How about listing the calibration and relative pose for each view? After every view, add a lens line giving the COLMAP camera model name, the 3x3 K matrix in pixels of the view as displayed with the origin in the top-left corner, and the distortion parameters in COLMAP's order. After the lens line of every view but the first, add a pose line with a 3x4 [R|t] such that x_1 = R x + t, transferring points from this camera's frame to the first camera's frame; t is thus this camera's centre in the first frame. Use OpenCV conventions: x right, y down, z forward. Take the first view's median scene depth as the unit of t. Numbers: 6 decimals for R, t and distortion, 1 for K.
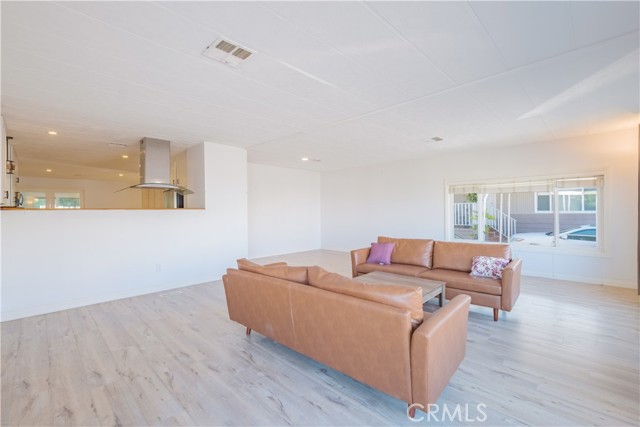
lens RADIAL K [[281.1, 0, 315.3], [0, 281.1, 209.2], [0, 0, 1]] dist [-0.003583, -0.000271]
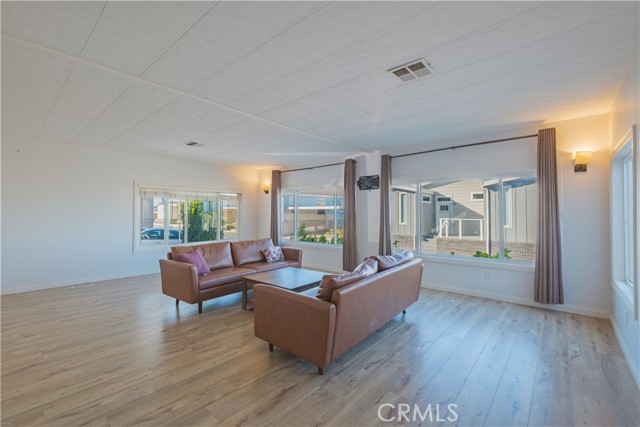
lens RADIAL K [[281.1, 0, 315.3], [0, 281.1, 209.2], [0, 0, 1]] dist [-0.003583, -0.000271]
pose [[-0.067607, 0.024980, 0.997399, -1.136285], [-0.004110, 0.999671, -0.025315, 0.015929], [-0.997704, -0.005811, -0.067482, 1.201775]]
